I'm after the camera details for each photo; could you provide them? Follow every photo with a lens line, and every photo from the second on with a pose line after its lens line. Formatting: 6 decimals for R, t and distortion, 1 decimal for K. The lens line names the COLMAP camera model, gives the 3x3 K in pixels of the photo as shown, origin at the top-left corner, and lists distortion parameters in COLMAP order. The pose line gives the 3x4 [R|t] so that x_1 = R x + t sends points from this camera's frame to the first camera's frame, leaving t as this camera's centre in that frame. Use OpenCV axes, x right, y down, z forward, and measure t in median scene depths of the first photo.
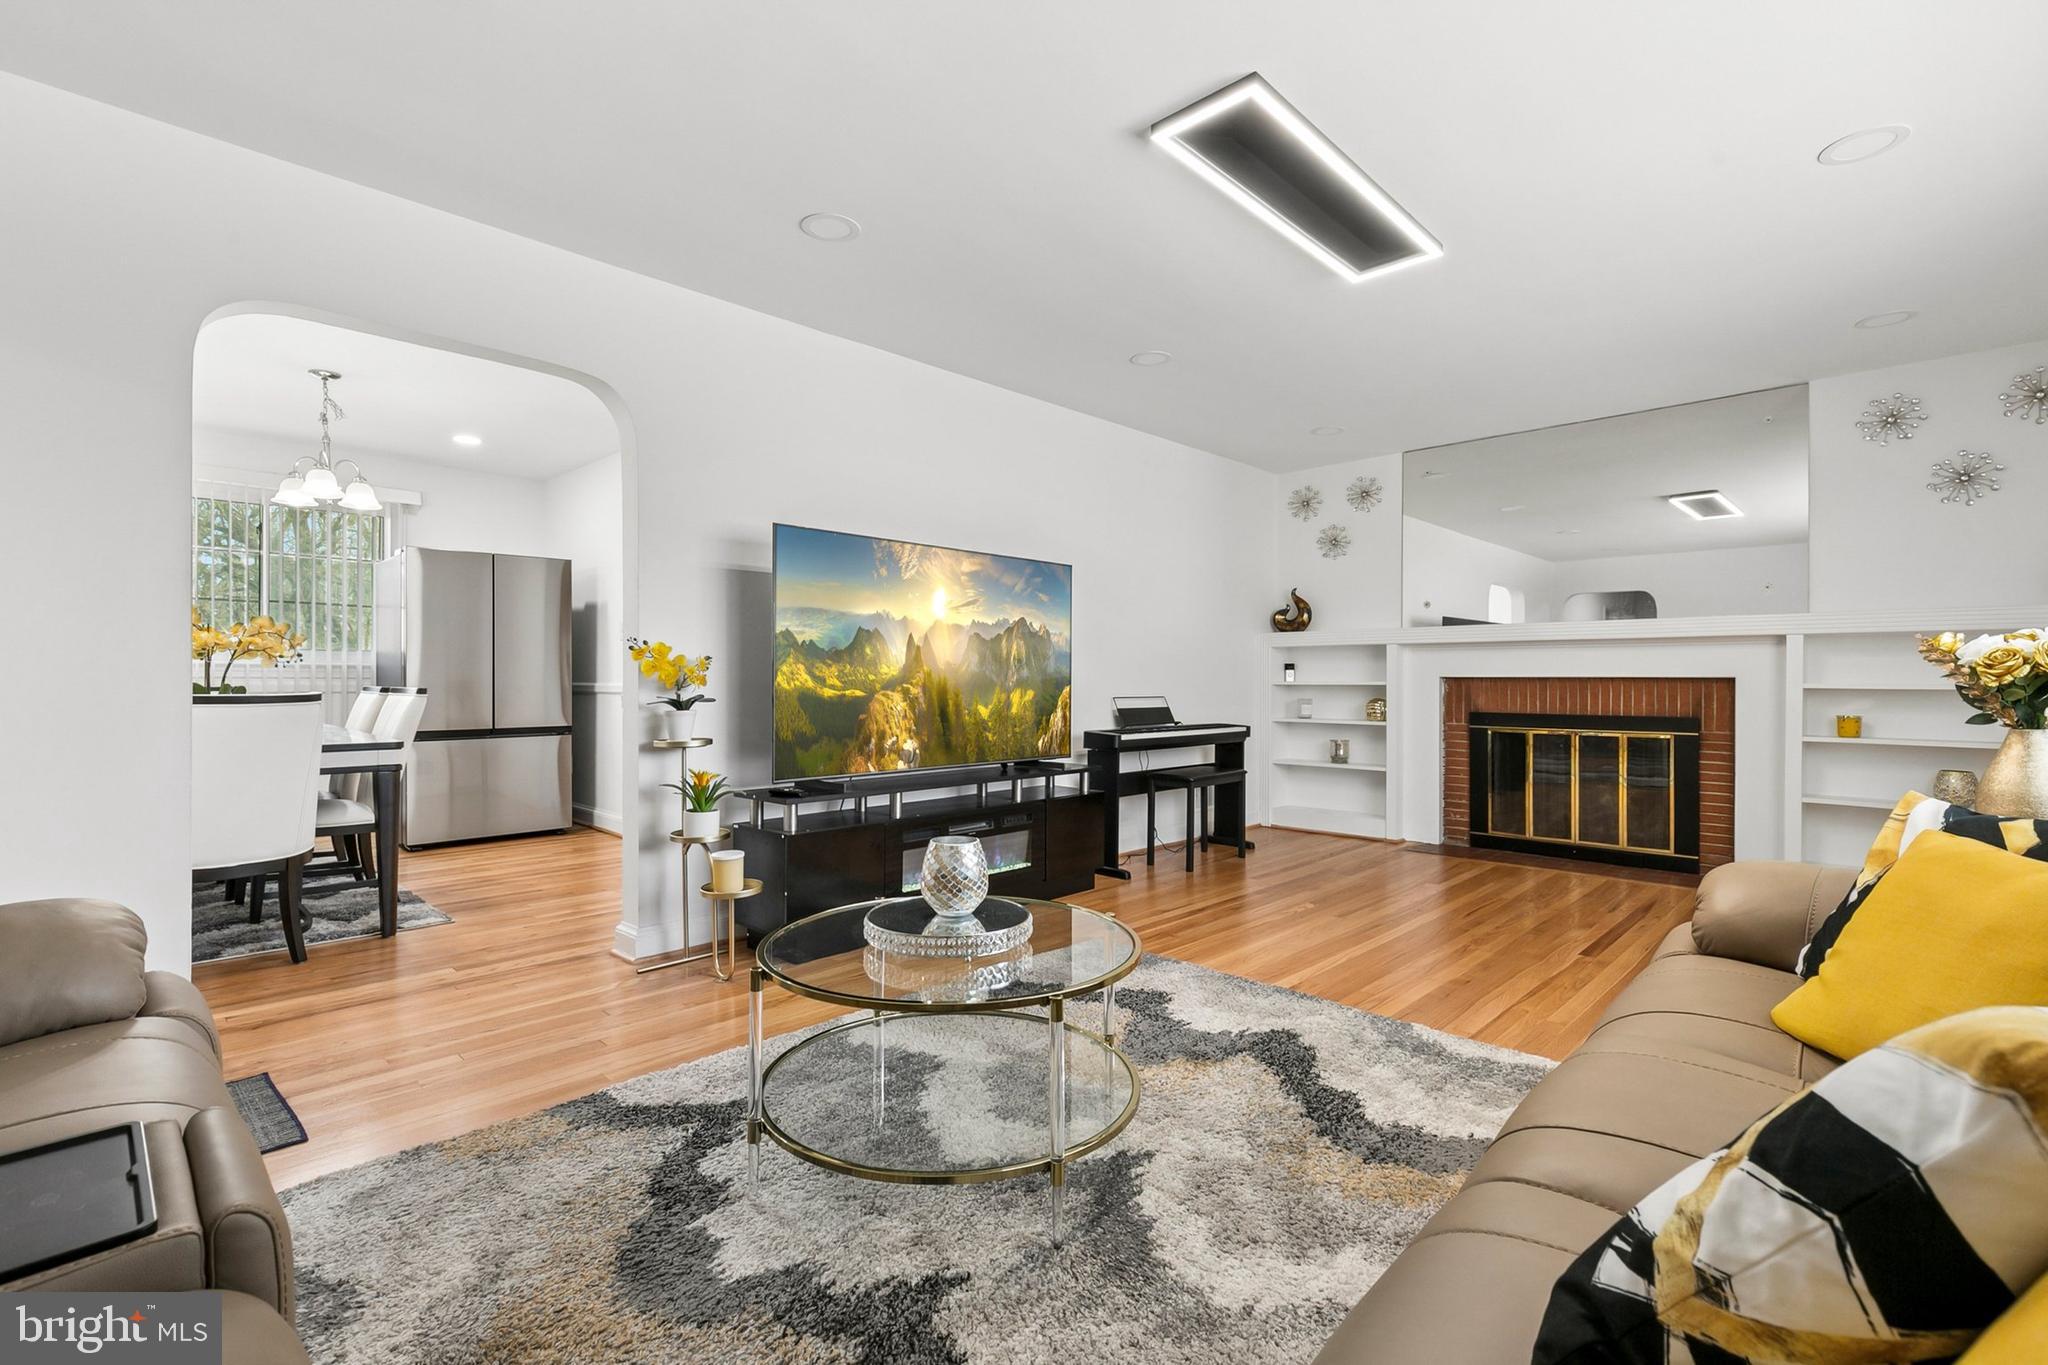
lens RADIAL K [[933.2, 0, 1008.4], [0, 933.2, 680.0], [0, 0, 1]] dist [0.011273, -0.004585]
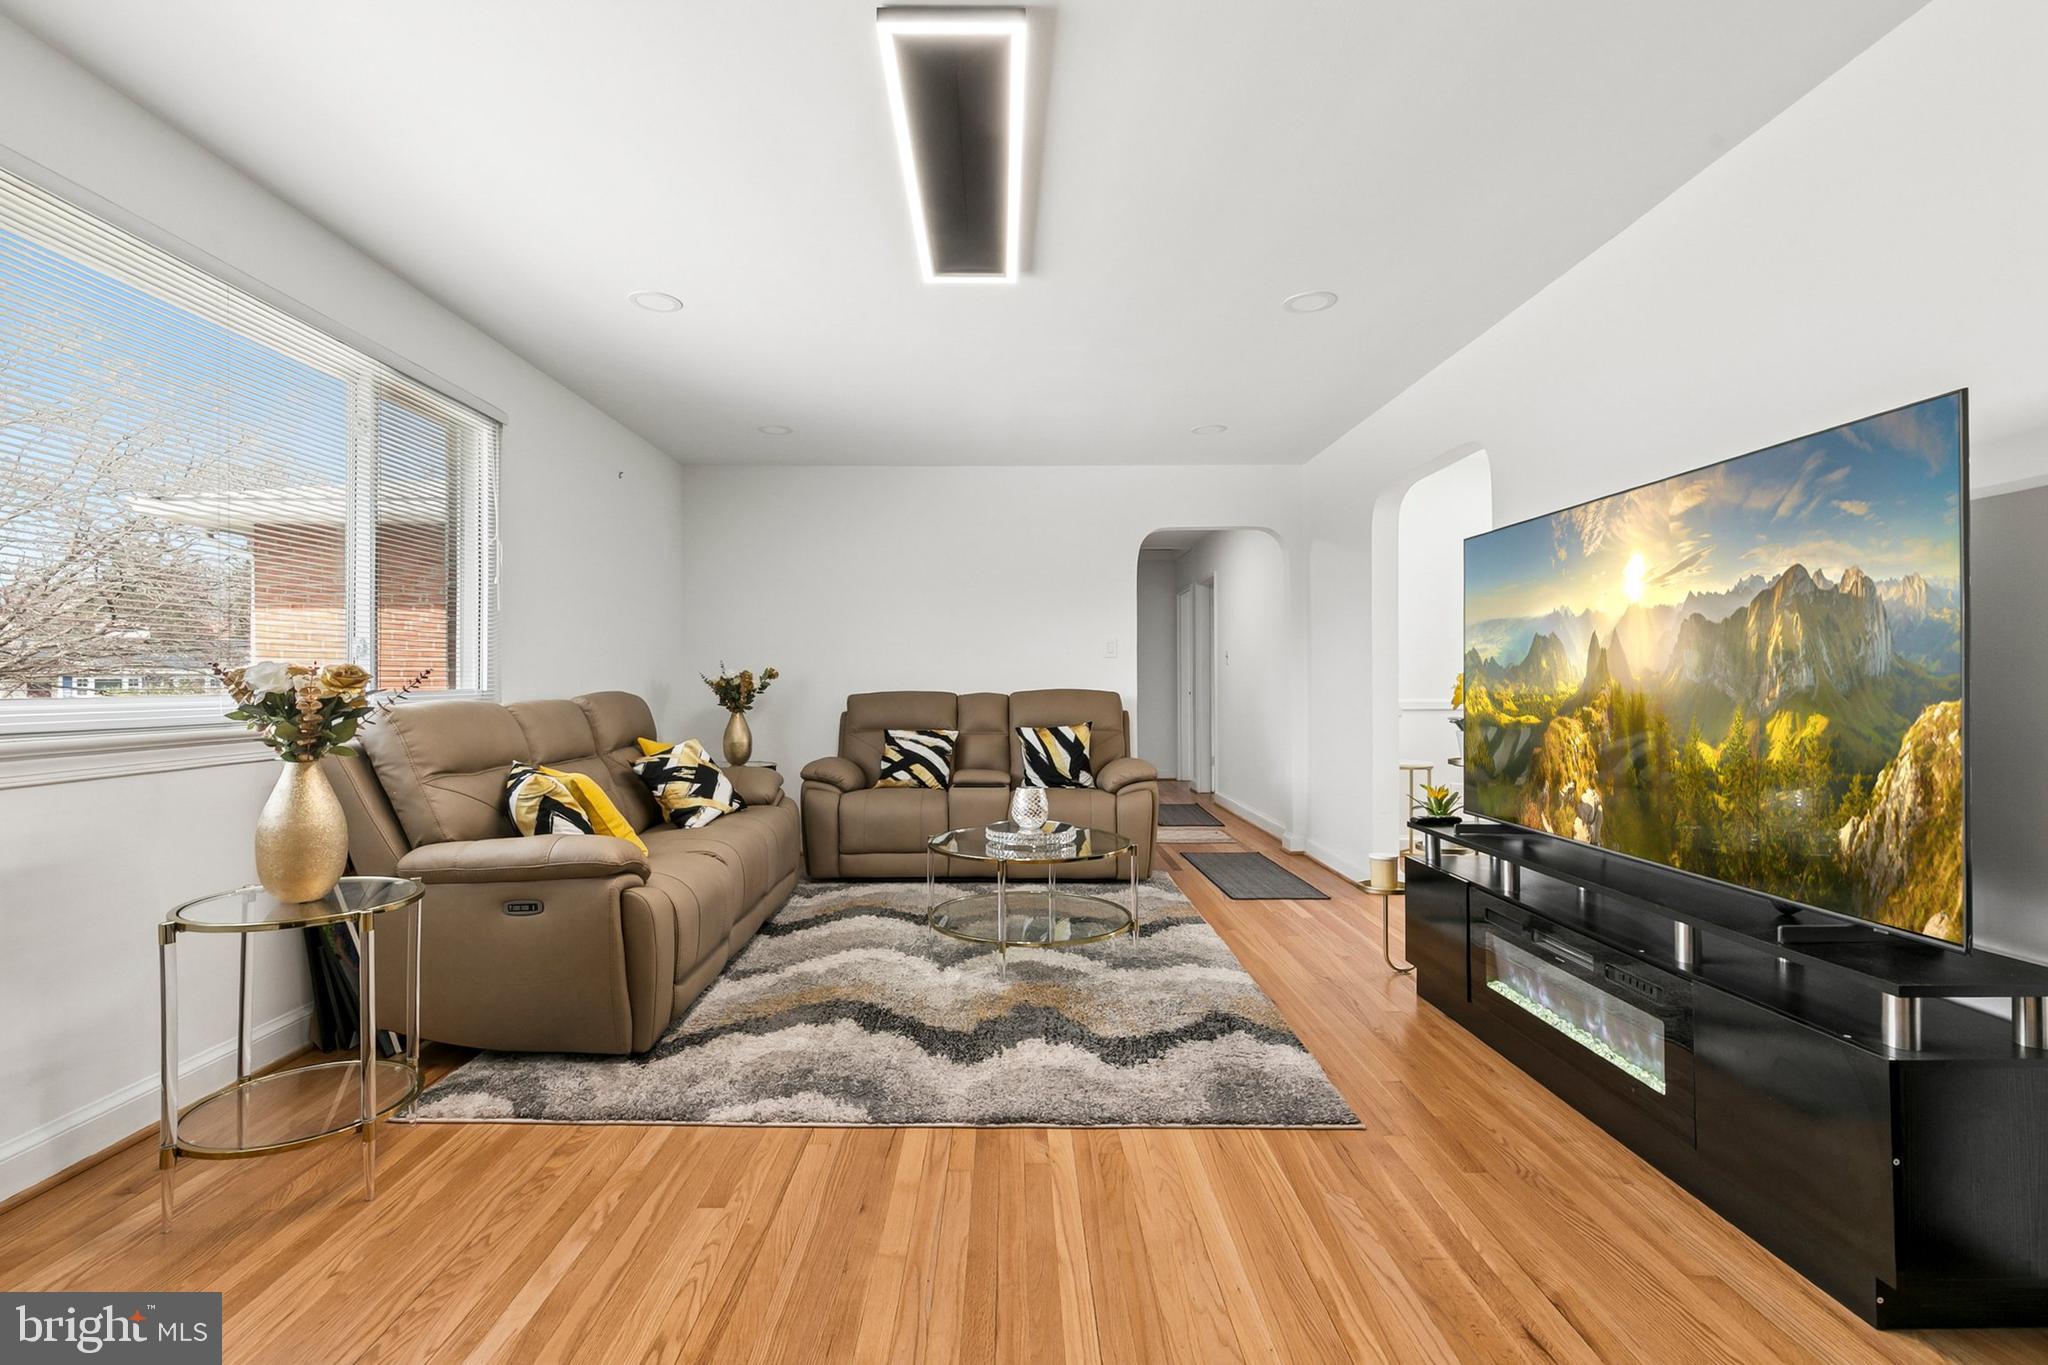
lens RADIAL K [[933.2, 0, 1009.4], [0, 933.2, 672.4], [0, 0, 1]] dist [0.011273, -0.004585]
pose [[-0.694517, -0.007295, -0.719439, 0.671928], [0.002687, 0.999915, -0.012733, -0.014322], [0.719471, -0.010776, -0.694439, 1.181160]]
